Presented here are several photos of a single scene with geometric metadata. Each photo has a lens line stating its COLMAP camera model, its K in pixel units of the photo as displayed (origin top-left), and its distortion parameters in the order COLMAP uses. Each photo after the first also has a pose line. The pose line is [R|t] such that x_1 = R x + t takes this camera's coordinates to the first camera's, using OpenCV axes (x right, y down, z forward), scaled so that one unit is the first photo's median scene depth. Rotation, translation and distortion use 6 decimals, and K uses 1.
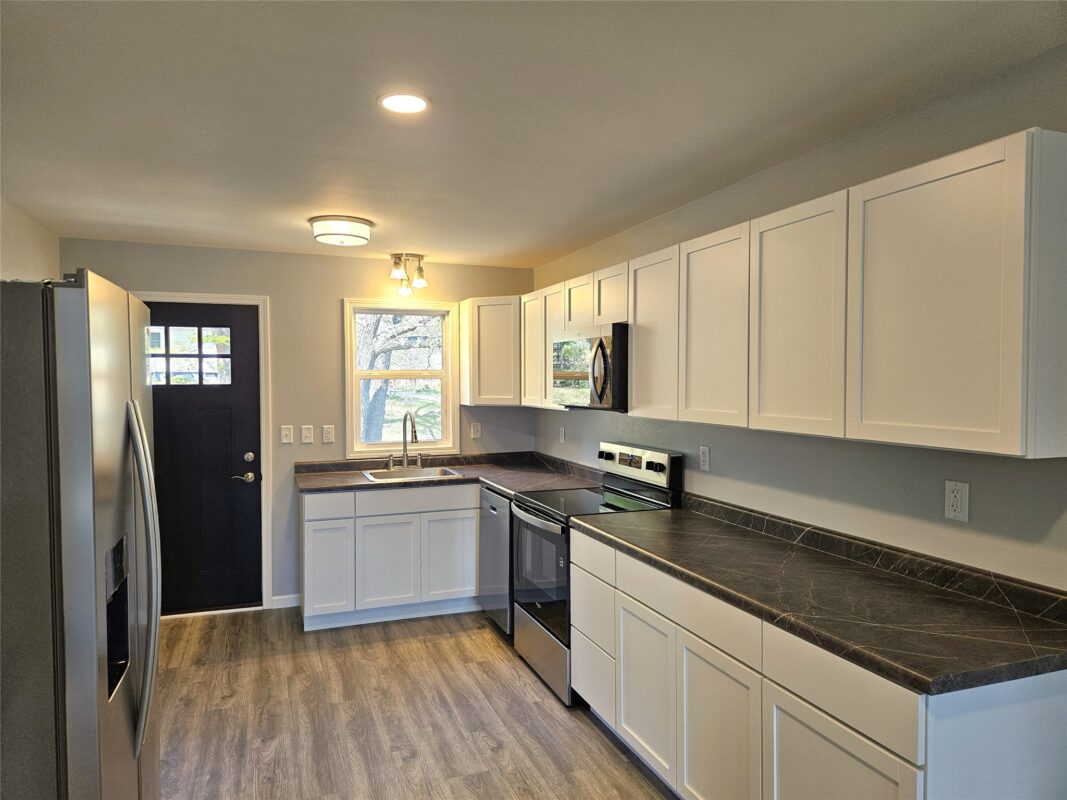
lens RADIAL K [[707.1, 0, 525.5], [0, 707.1, 398.4], [0, 0, 1]] dist [0.061300, -0.055486]
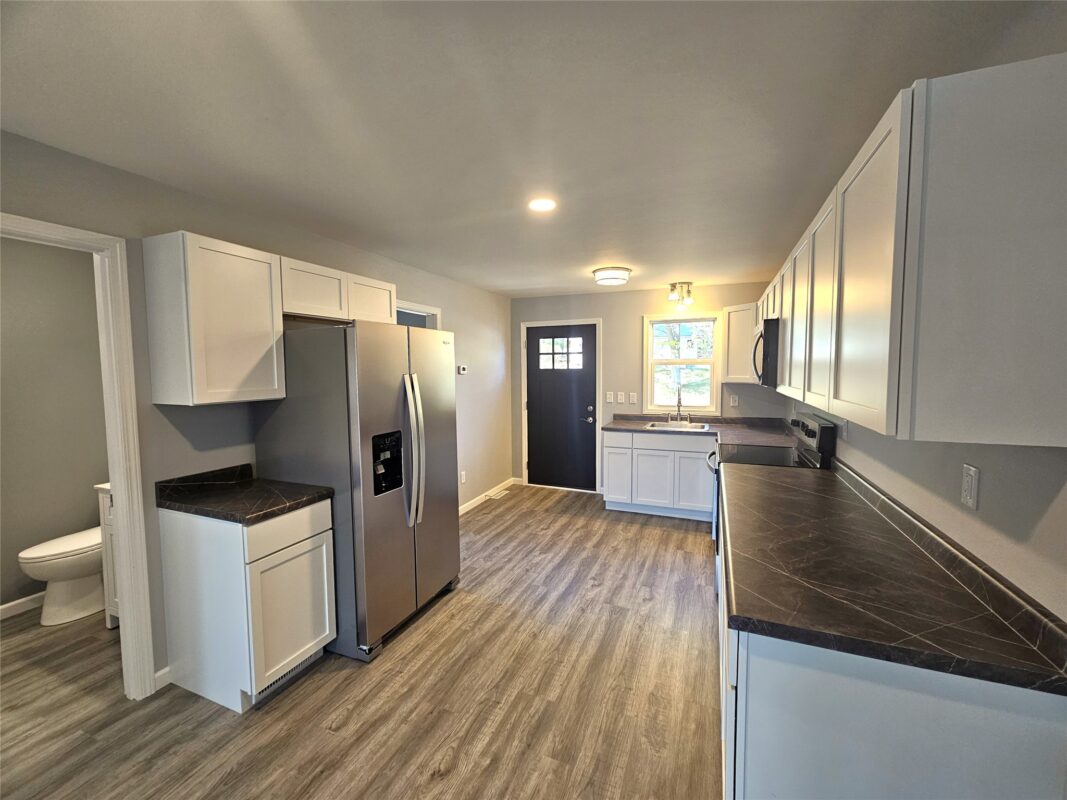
lens RADIAL K [[436.3, 0, 533.5], [0, 436.3, 400.0], [0, 0, 1]] dist [0.000358, -0.000048]
pose [[0.735899, 0.044919, -0.675599, 0.282464], [-0.013173, 0.998558, 0.052043, 0.005027], [0.676963, -0.029398, 0.735430, 0.100518]]
